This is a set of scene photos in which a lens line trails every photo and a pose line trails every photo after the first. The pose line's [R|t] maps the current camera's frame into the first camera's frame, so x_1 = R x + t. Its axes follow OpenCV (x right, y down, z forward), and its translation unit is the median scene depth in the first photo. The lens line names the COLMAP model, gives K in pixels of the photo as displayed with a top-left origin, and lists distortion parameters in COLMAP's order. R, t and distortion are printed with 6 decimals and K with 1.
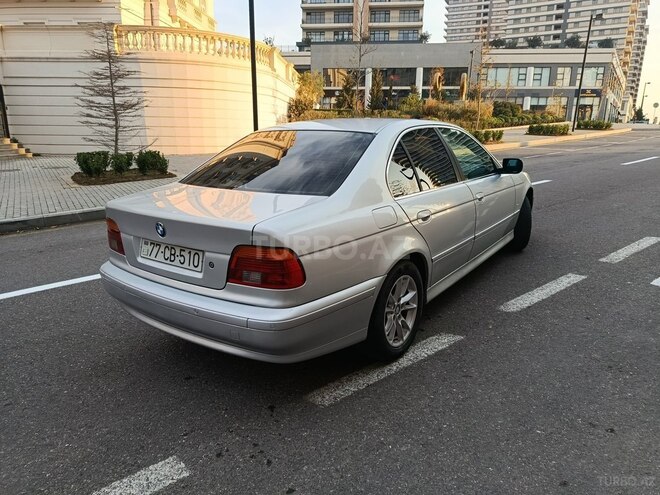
lens RADIAL K [[459.5, 0, 330.7], [0, 459.5, 246.4], [0, 0, 1]] dist [0.010924, -0.015266]
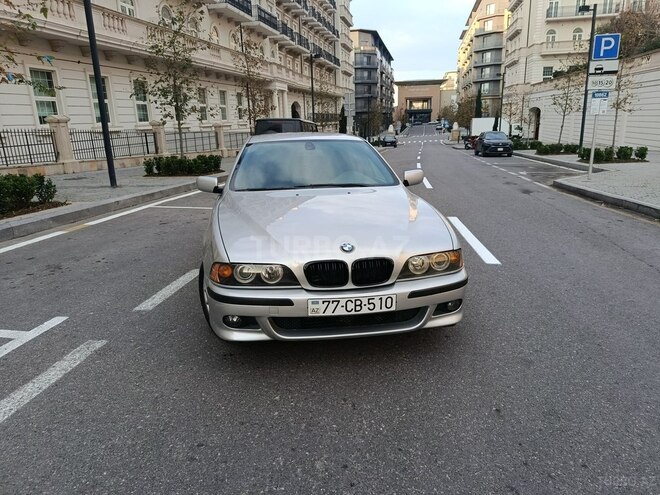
lens RADIAL K [[459.5, 0, 330.7], [0, 459.5, 246.4], [0, 0, 1]] dist [0.010924, -0.015266]
pose [[-0.709769, 0.197699, -0.676124, 0.876482], [-0.149382, 0.895740, 0.418730, -0.491470], [0.688414, 0.398202, -0.606236, 1.783537]]
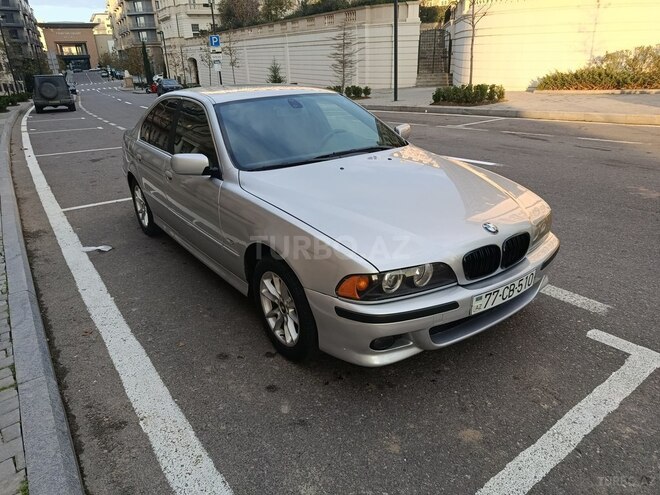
lens RADIAL K [[459.5, 0, 330.7], [0, 459.5, 246.4], [0, 0, 1]] dist [0.010924, -0.015266]
pose [[-0.117391, 0.377881, -0.918382, 4.472963], [-0.213305, 0.893597, 0.394949, -0.994011], [0.969907, 0.242259, -0.024296, 3.227274]]
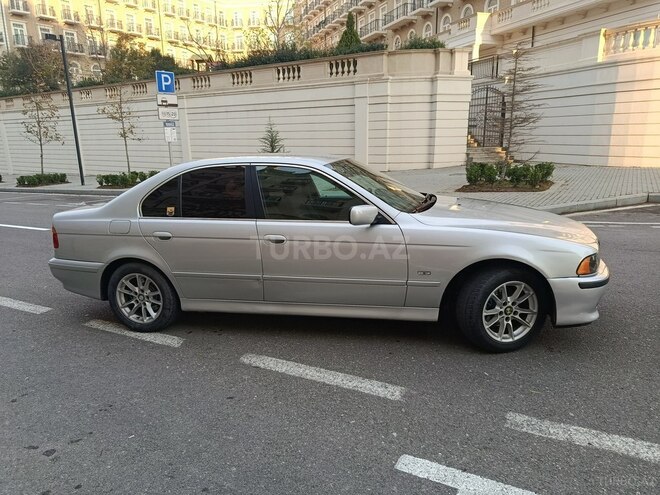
lens RADIAL K [[459.5, 0, 330.7], [0, 459.5, 246.4], [0, 0, 1]] dist [0.010924, -0.015266]
pose [[0.374562, 0.201567, -0.905027, 1.063018], [-0.205455, 0.969863, 0.130976, -0.207151], [0.904152, 0.136883, 0.404687, 0.628444]]
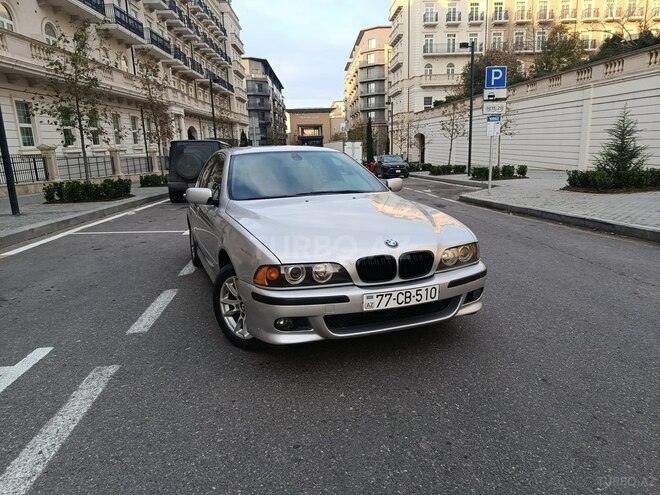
lens RADIAL K [[459.5, 0, 330.7], [0, 459.5, 246.4], [0, 0, 1]] dist [0.010924, -0.015266]
pose [[-0.532345, 0.193593, -0.824094, 1.024326], [-0.179384, 0.925593, 0.333315, -0.429187], [0.827303, 0.325268, -0.458008, 1.648874]]
